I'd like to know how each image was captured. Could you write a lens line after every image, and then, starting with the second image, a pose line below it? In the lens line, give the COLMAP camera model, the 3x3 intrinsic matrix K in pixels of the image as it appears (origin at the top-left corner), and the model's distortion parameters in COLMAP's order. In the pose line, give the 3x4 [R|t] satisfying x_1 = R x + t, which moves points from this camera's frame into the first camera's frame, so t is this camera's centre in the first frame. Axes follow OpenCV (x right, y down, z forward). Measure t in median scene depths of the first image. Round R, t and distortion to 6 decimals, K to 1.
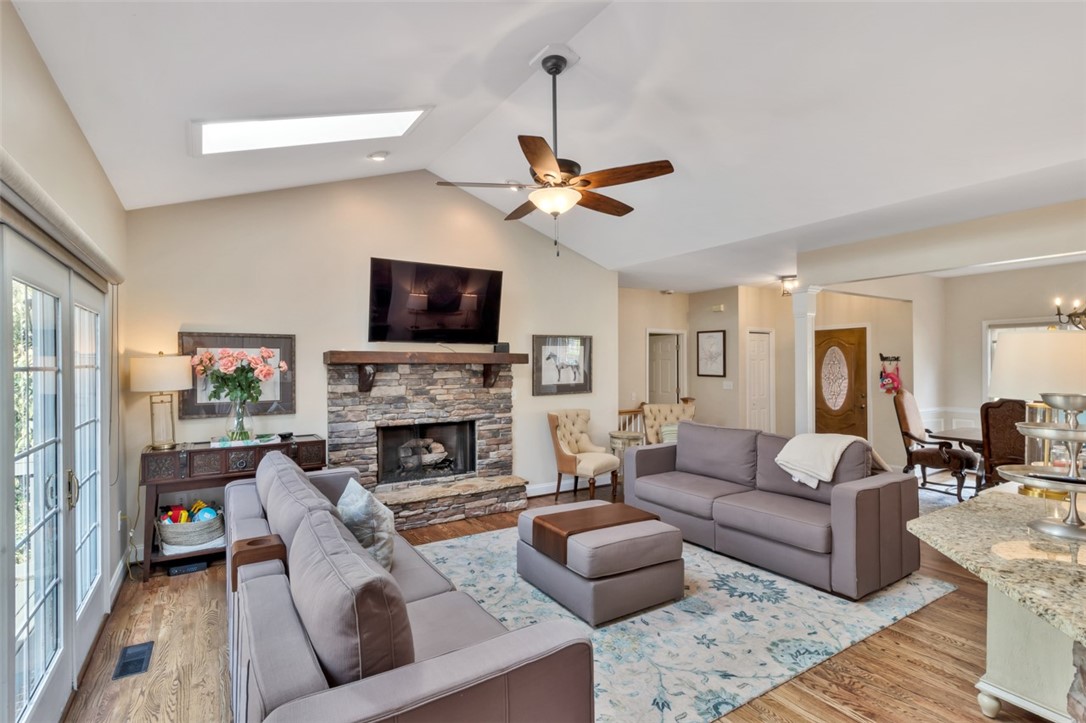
lens RADIAL K [[509.8, 0, 543.0], [0, 509.8, 361.5], [0, 0, 1]] dist [-0.001721, -0.000461]
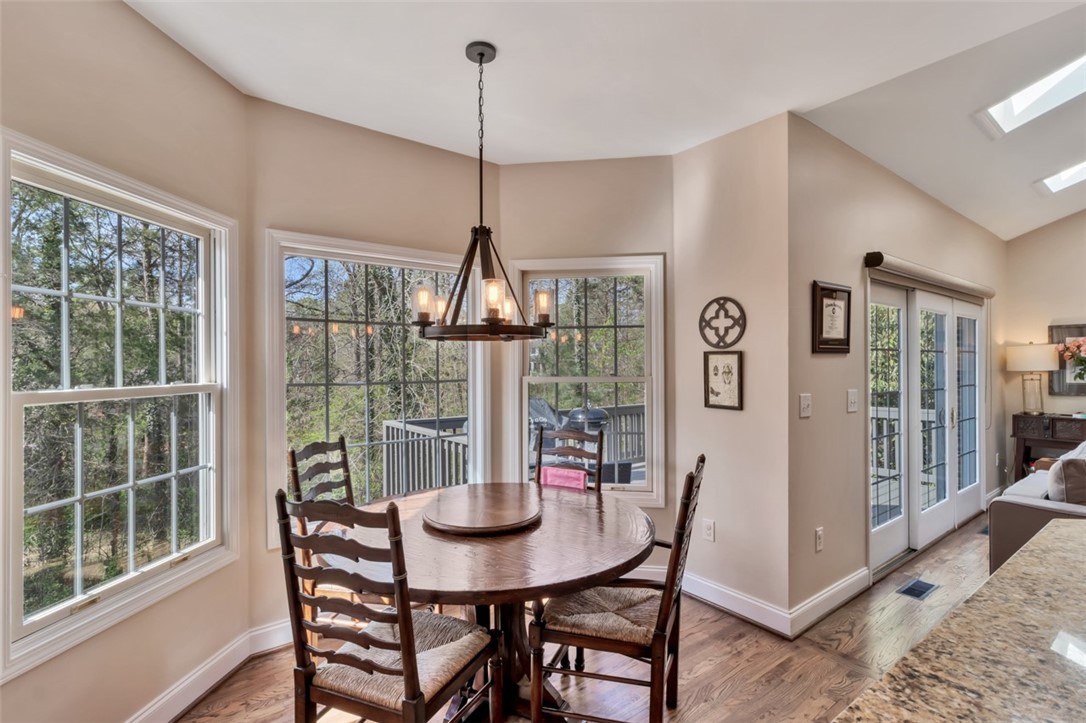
lens RADIAL K [[509.8, 0, 543.0], [0, 509.8, 361.5], [0, 0, 1]] dist [-0.001721, -0.000461]
pose [[0.075568, -0.003359, -0.997135, 0.471831], [0.009314, 0.999953, -0.002662, 0.023680], [0.997097, -0.009086, 0.075595, -0.366247]]
